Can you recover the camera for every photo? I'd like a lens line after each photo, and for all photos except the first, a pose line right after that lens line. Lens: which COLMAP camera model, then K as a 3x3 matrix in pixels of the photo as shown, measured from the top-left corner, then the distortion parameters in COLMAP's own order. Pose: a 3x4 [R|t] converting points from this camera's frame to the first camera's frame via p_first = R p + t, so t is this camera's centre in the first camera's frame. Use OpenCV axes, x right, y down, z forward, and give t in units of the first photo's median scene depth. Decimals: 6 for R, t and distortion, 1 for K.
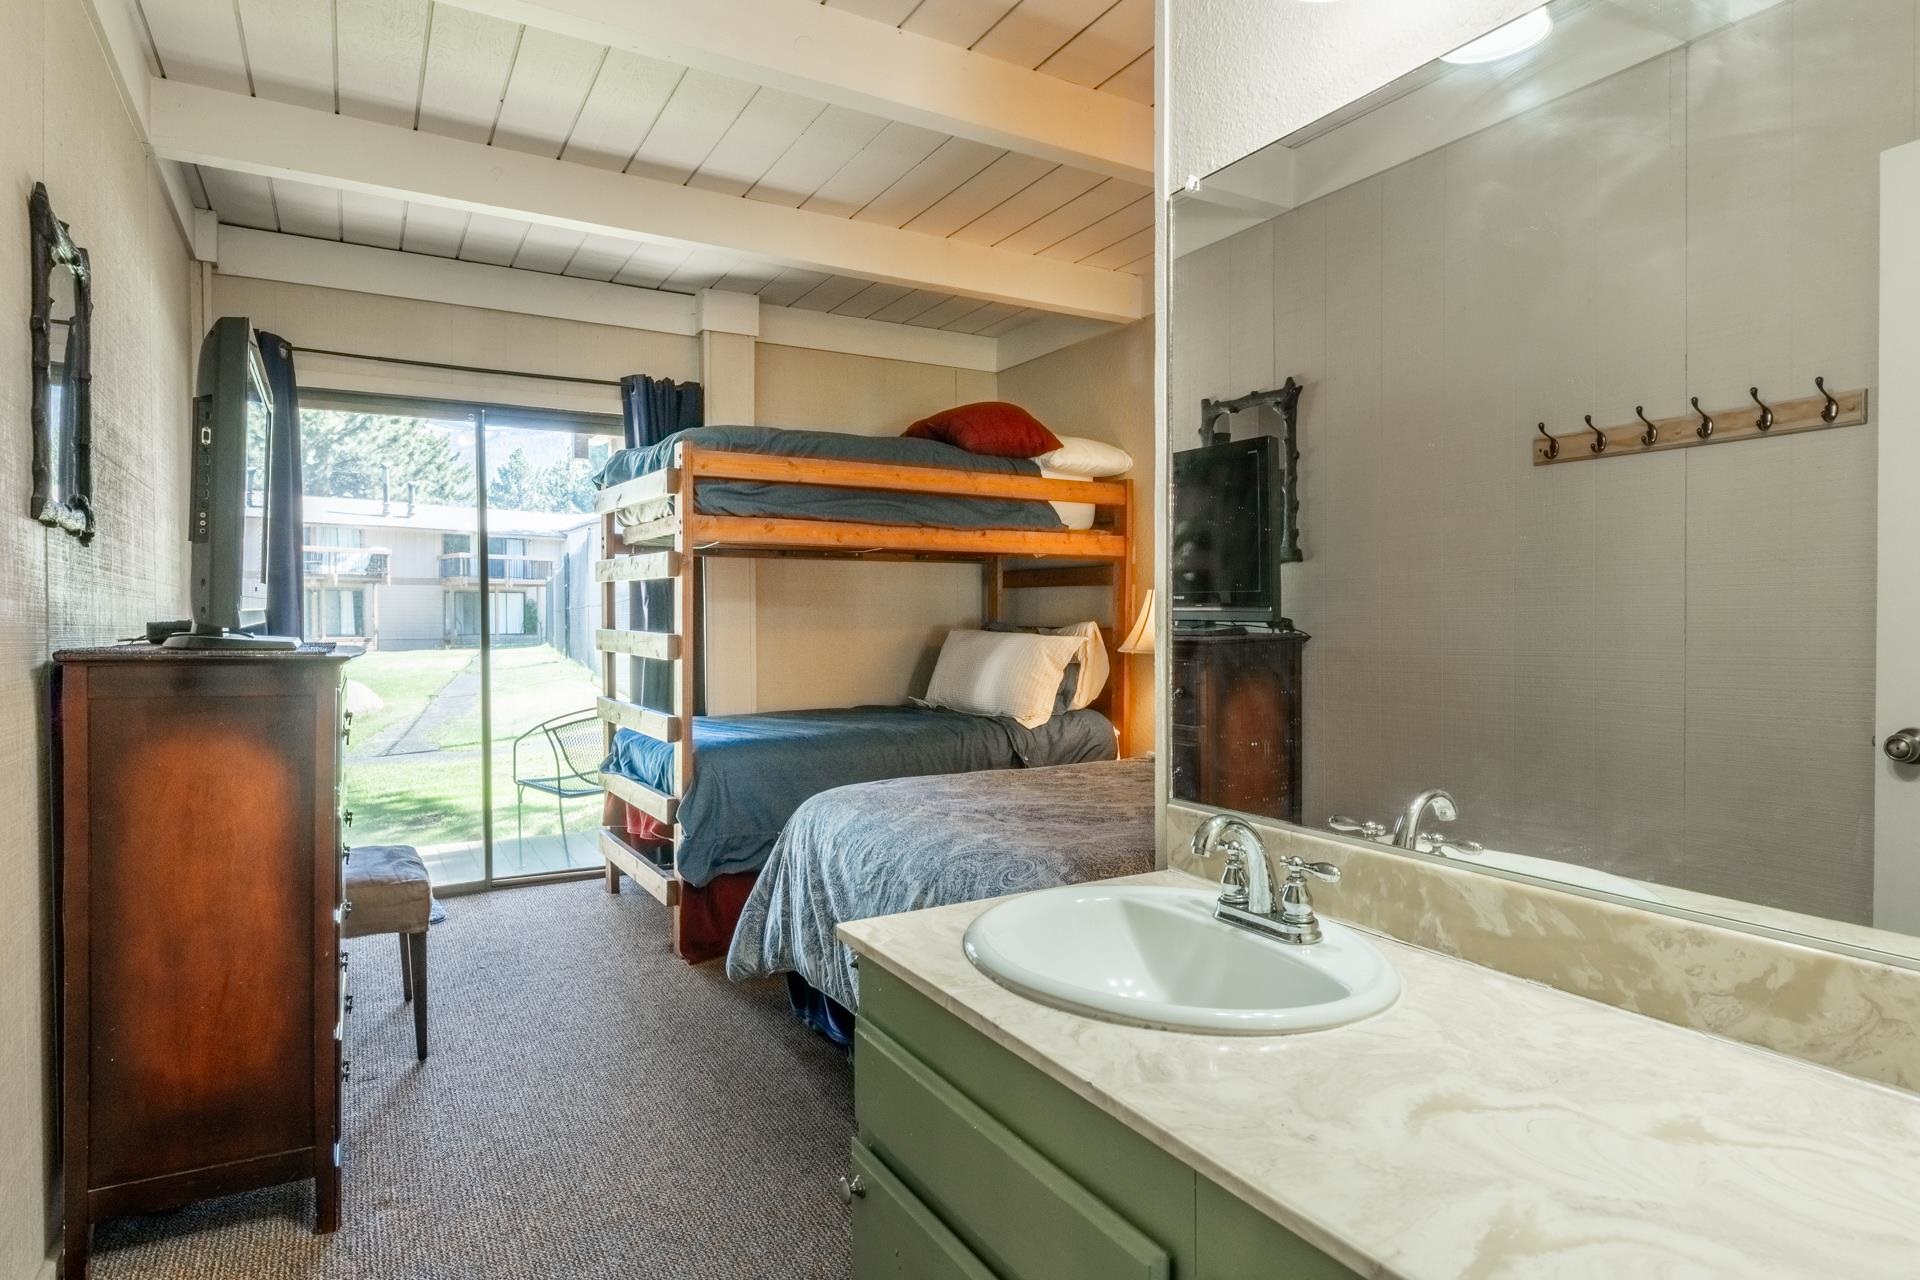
lens RADIAL K [[1074.9, 0, 968.3], [0, 1074.9, 632.3], [0, 0, 1]] dist [0.000021, -0.000255]
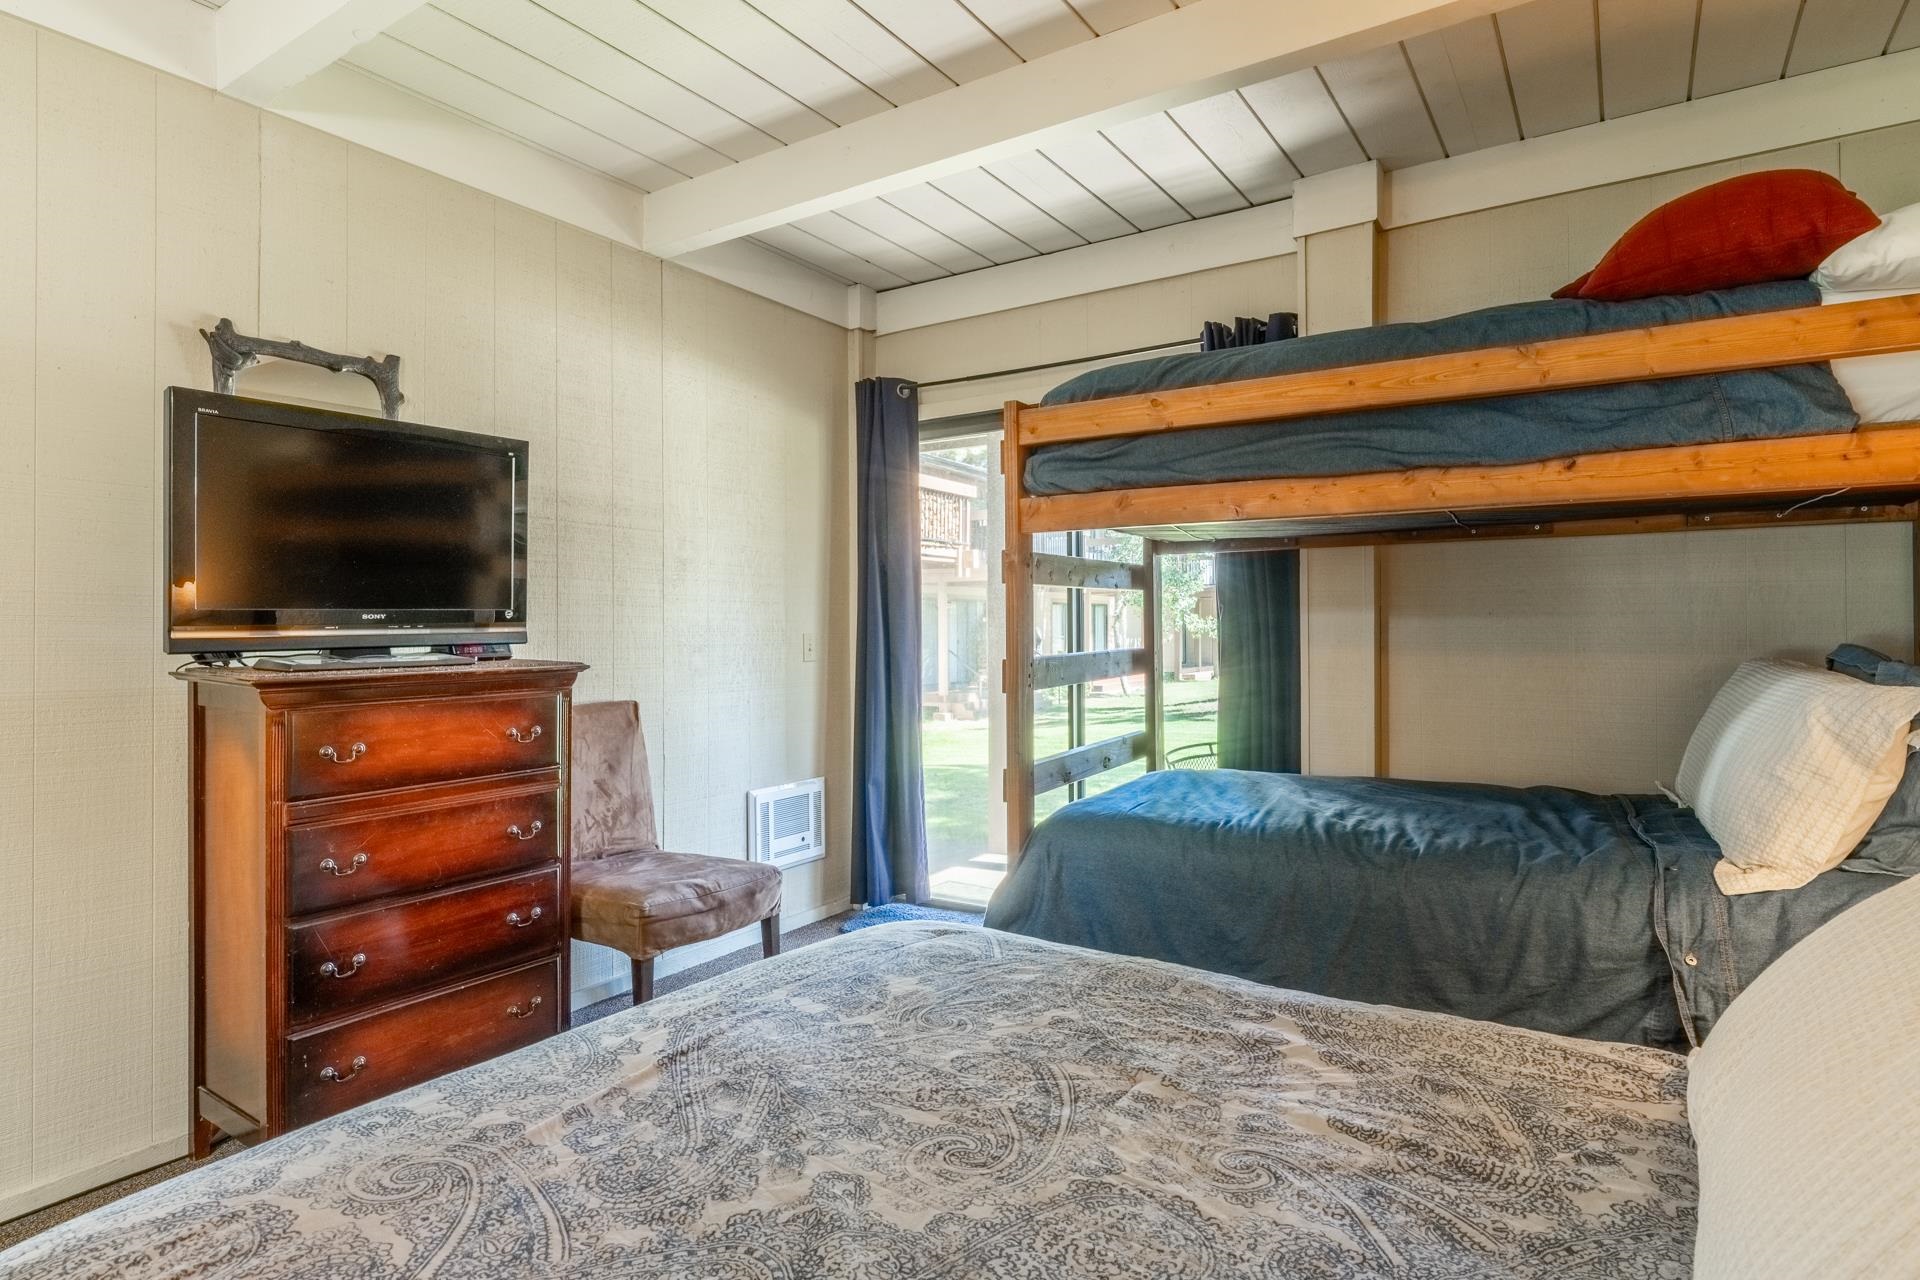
lens RADIAL K [[1008.8, 0, 960.6], [0, 1008.8, 626.2], [0, 0, 1]] dist [-0.000488, 0.000387]
pose [[0.440896, 0.000202, -0.897558, 0.297050], [-0.007545, 0.999965, -0.003481, -0.016256], [0.897526, 0.008307, 0.440882, 0.560204]]
